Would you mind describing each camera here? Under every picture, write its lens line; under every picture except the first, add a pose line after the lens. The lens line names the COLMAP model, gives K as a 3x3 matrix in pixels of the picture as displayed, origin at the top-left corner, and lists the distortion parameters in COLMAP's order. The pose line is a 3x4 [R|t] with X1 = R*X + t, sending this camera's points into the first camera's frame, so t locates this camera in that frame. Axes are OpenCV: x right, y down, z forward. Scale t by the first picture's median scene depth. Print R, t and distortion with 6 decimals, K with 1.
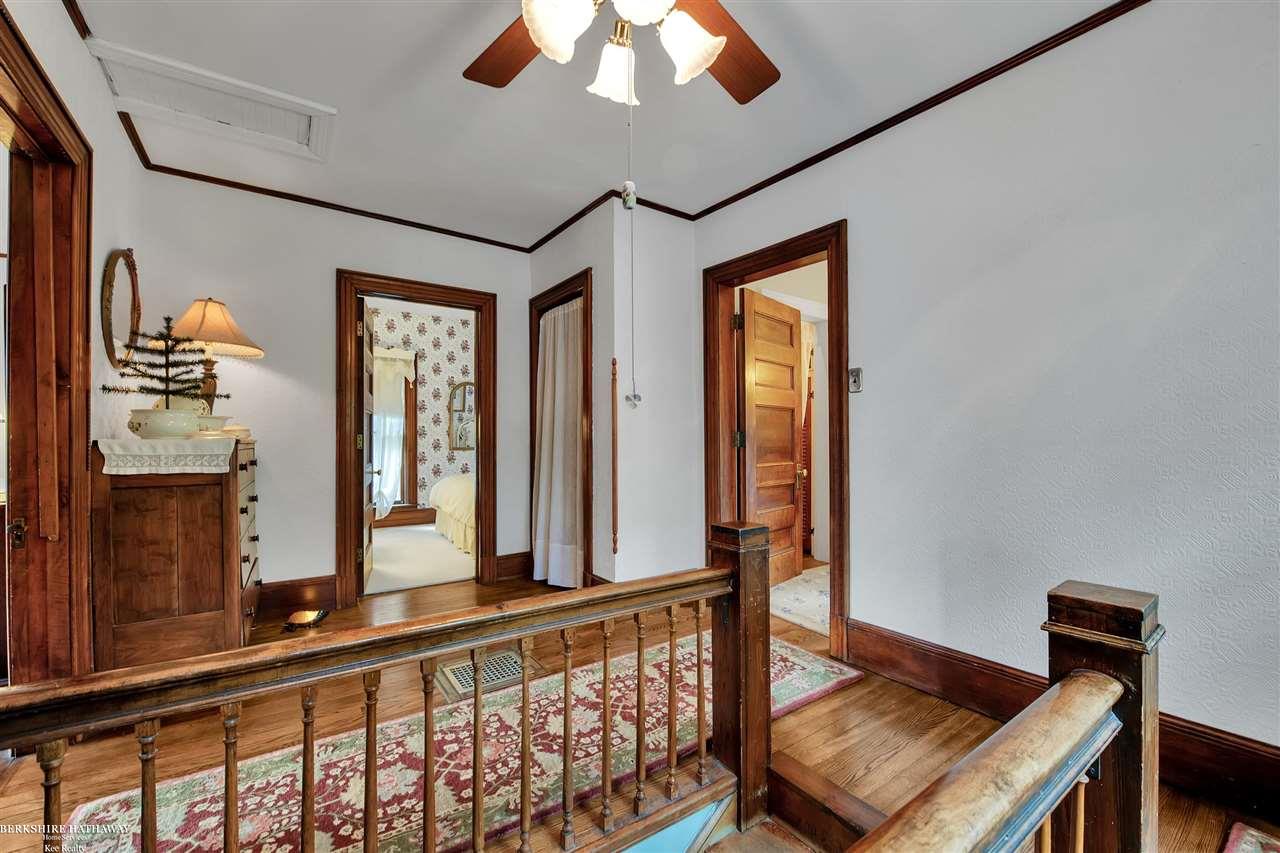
lens RADIAL K [[523.1, 0, 655.9], [0, 523.1, 424.0], [0, 0, 1]] dist [-0.034570, 0.000000]
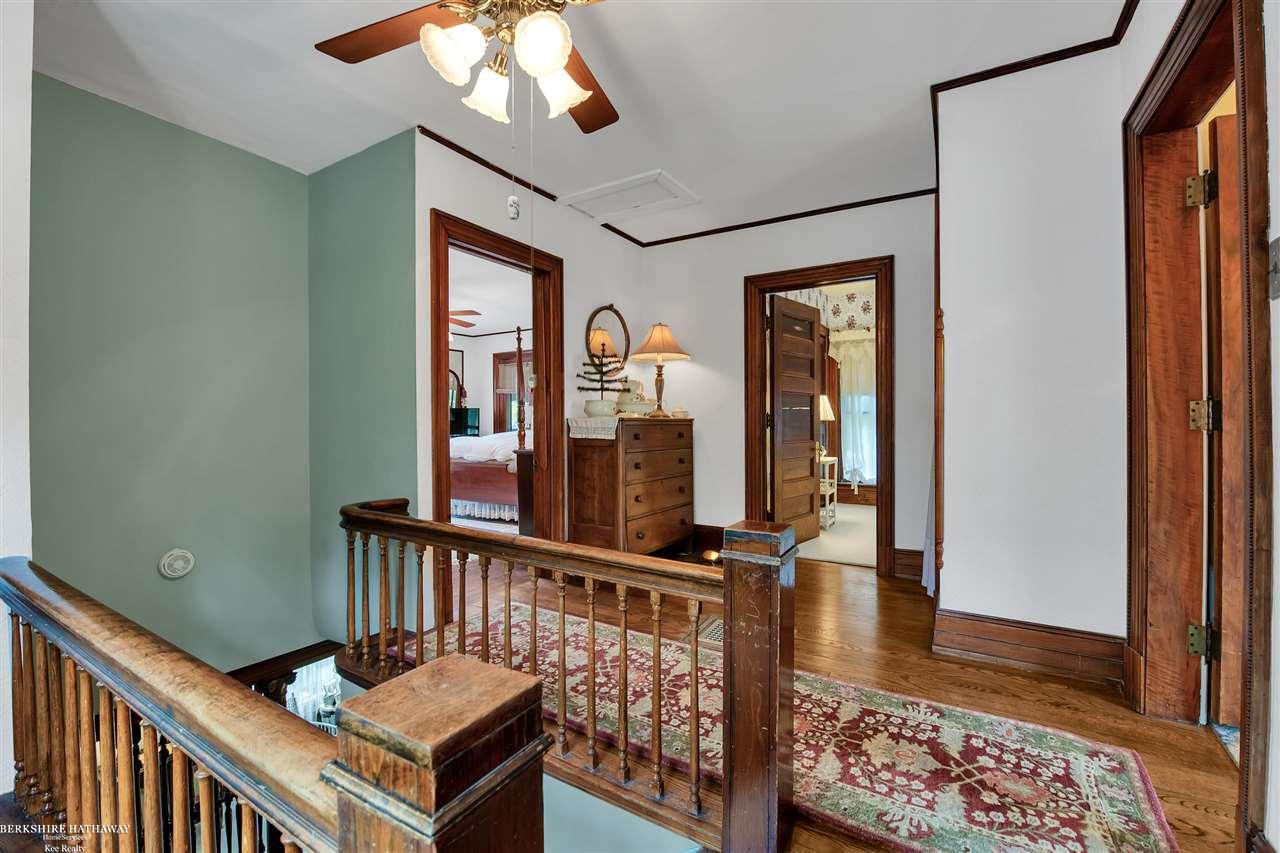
lens RADIAL K [[523.1, 0, 655.9], [0, 523.1, 424.0], [0, 0, 1]] dist [-0.034570, 0.000000]
pose [[0.389846, 0.006859, -0.920854, 0.435271], [0.028462, 0.999405, 0.019494, 0.013580], [0.920440, -0.033809, 0.389419, 0.323675]]
